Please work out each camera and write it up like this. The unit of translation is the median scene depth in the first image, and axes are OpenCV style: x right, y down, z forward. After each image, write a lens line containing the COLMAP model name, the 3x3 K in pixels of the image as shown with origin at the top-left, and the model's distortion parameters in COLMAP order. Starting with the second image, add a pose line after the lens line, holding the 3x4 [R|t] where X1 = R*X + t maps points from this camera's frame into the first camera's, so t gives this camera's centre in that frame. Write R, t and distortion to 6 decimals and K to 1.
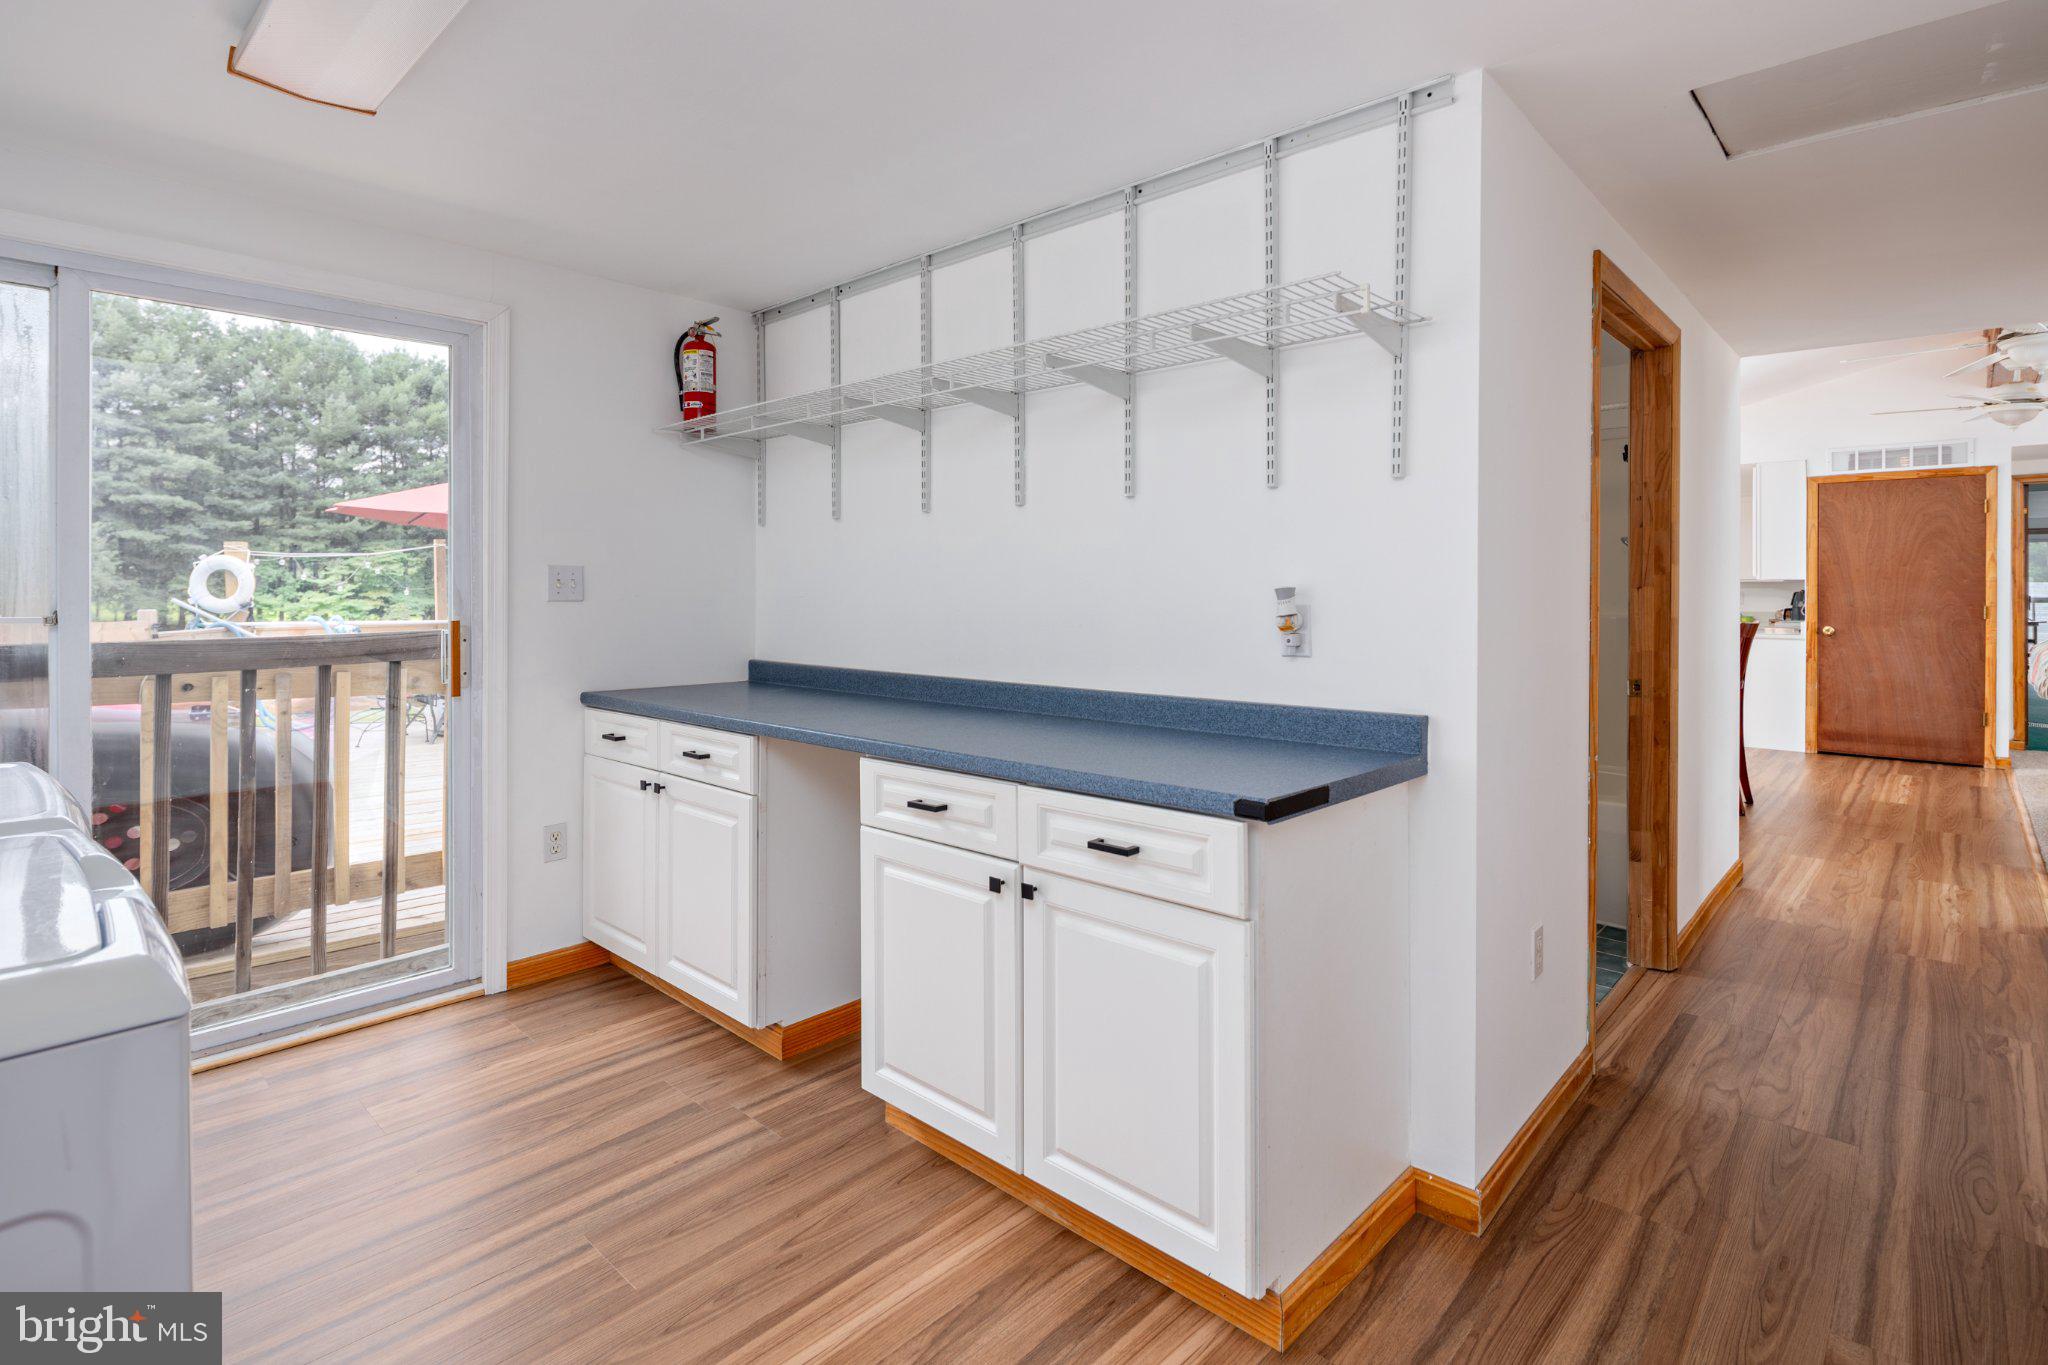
lens RADIAL K [[998.6, 0, 1008.9], [0, 998.6, 690.5], [0, 0, 1]] dist [0.000519, 0.000216]
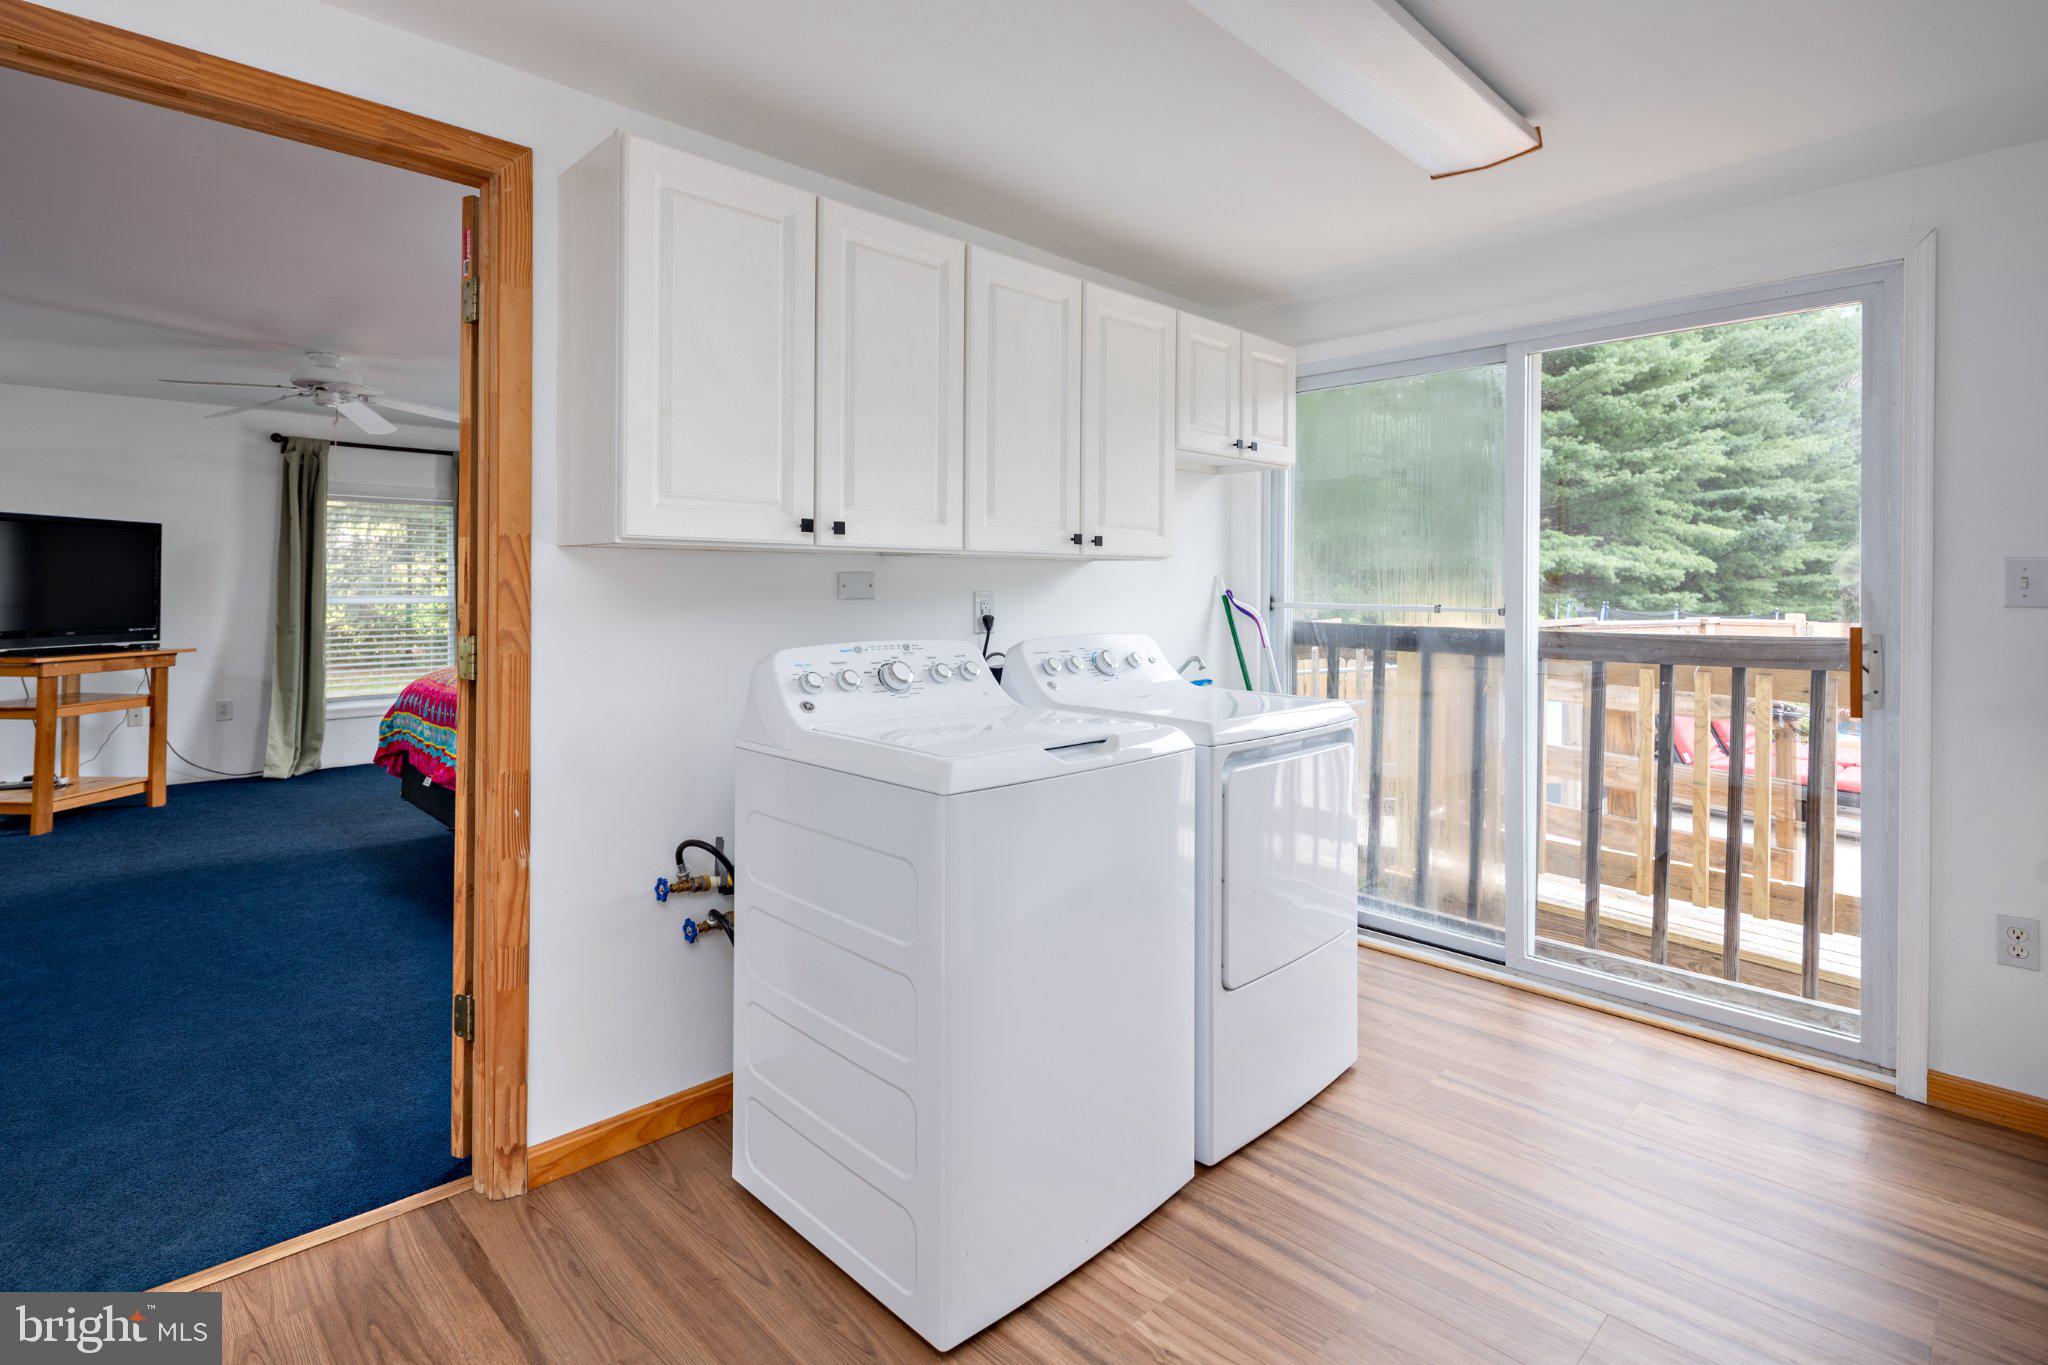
lens RADIAL K [[998.6, 0, 1009.1], [0, 998.6, 673.4], [0, 0, 1]] dist [0.000519, 0.000216]
pose [[-0.042944, 0.090021, -0.995014, 0.295683], [-0.101850, 0.990349, 0.093995, -0.035390], [0.993872, 0.105379, -0.033361, 0.300088]]
